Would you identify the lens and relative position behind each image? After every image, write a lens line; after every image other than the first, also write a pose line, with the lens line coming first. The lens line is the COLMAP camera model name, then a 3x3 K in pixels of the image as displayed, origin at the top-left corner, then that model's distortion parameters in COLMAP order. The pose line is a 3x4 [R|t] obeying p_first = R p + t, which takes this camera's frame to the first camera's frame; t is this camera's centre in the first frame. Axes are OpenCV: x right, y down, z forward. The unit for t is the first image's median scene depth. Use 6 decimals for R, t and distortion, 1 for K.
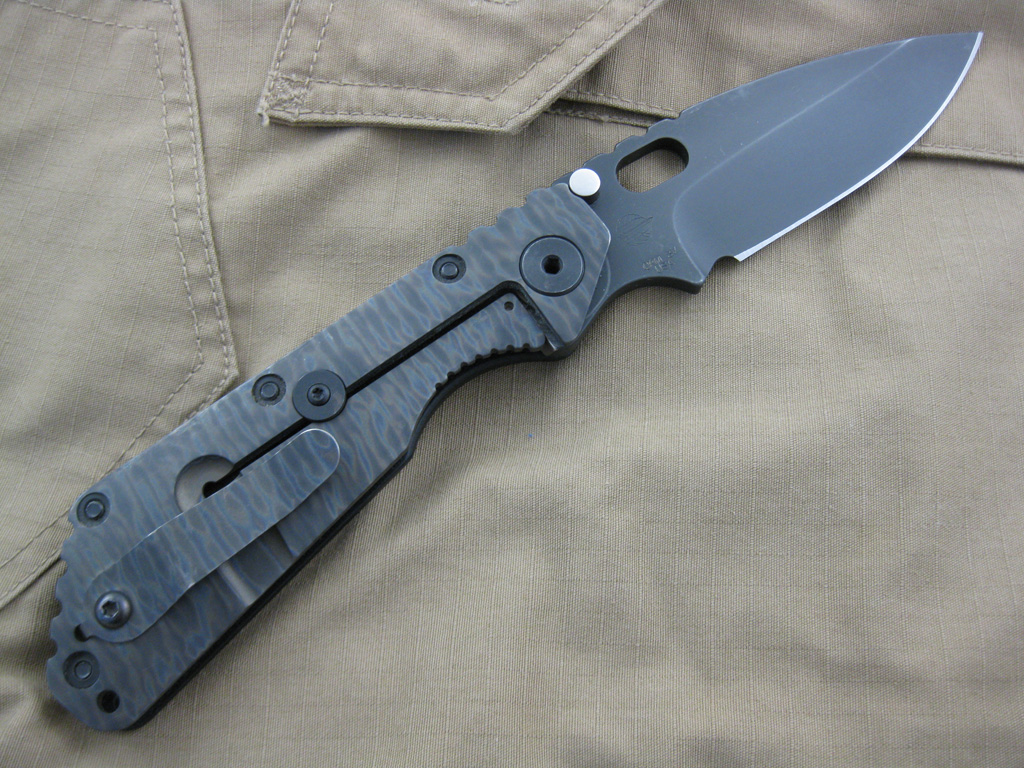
lens RADIAL K [[1040.3, 0, 512.0], [0, 1040.3, 384.0], [0, 0, 1]] dist [-0.146608, 0.072424]
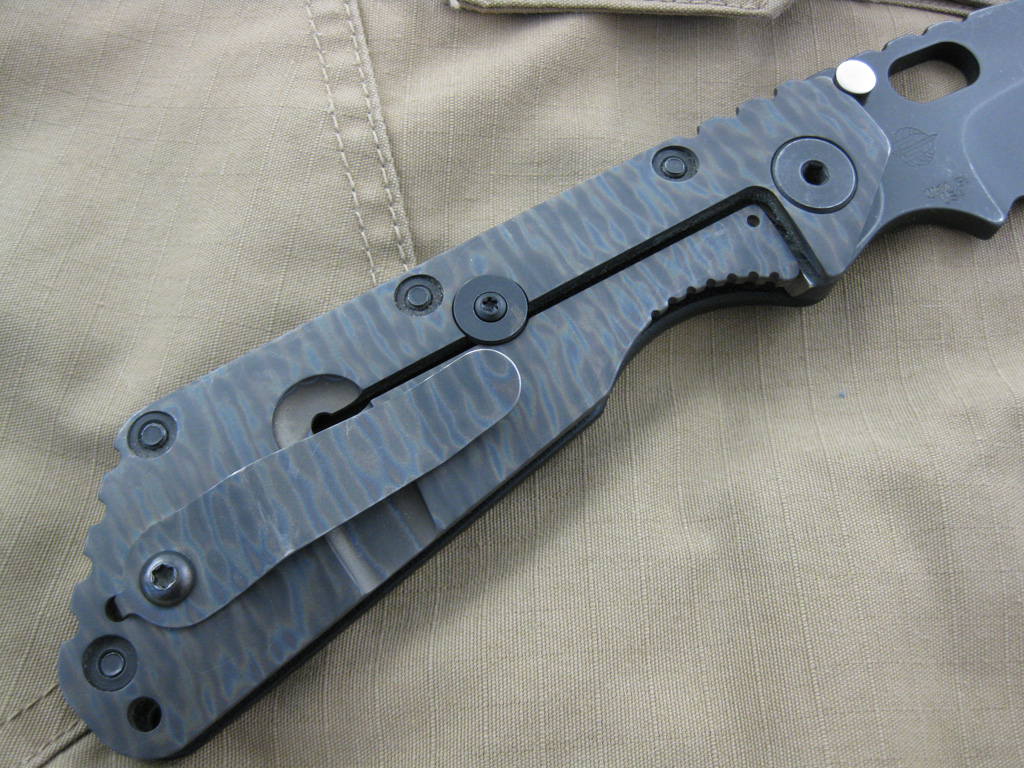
lens RADIAL K [[1040.3, 0, 512.0], [0, 1040.3, 384.0], [0, 0, 1]] dist [-0.146608, 0.072424]
pose [[0.994907, 0.099885, -0.013510, -0.156880], [-0.100518, 0.993152, -0.059538, 0.103418], [0.007470, 0.060593, 0.998135, 0.292378]]
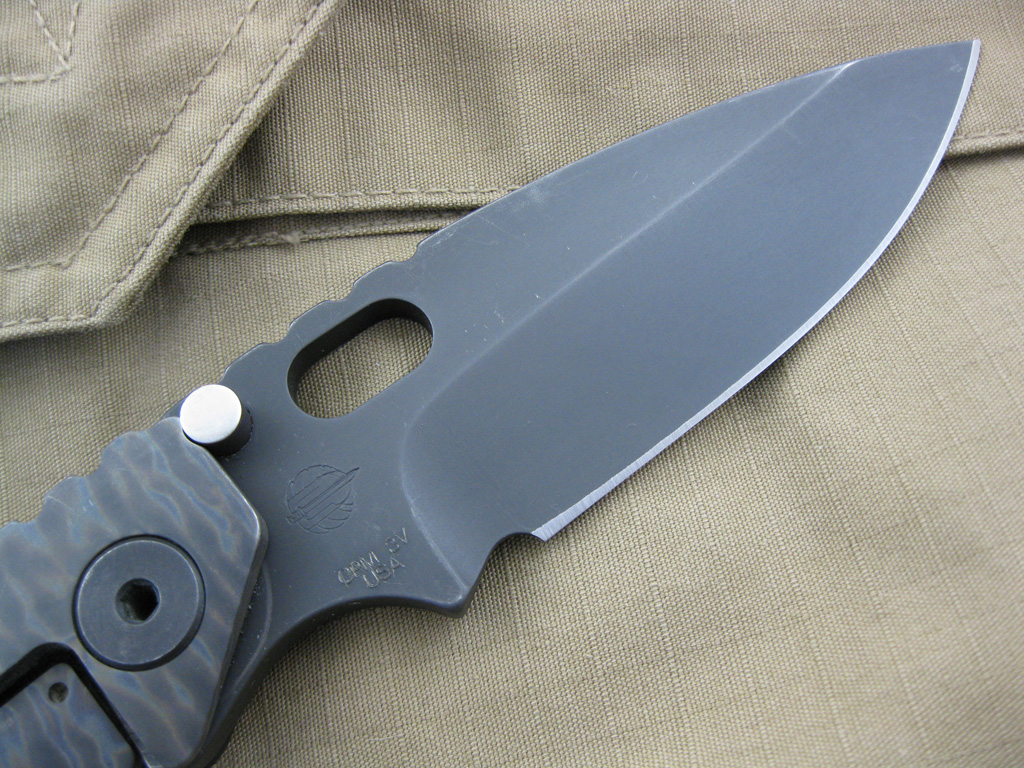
lens RADIAL K [[1040.3, 0, 512.0], [0, 1040.3, 384.0], [0, 0, 1]] dist [-0.146608, 0.072424]
pose [[0.995848, -0.090587, 0.008982, 0.224516], [0.091013, 0.992767, -0.078301, -0.167943], [-0.001824, 0.078794, 0.996889, 0.543842]]
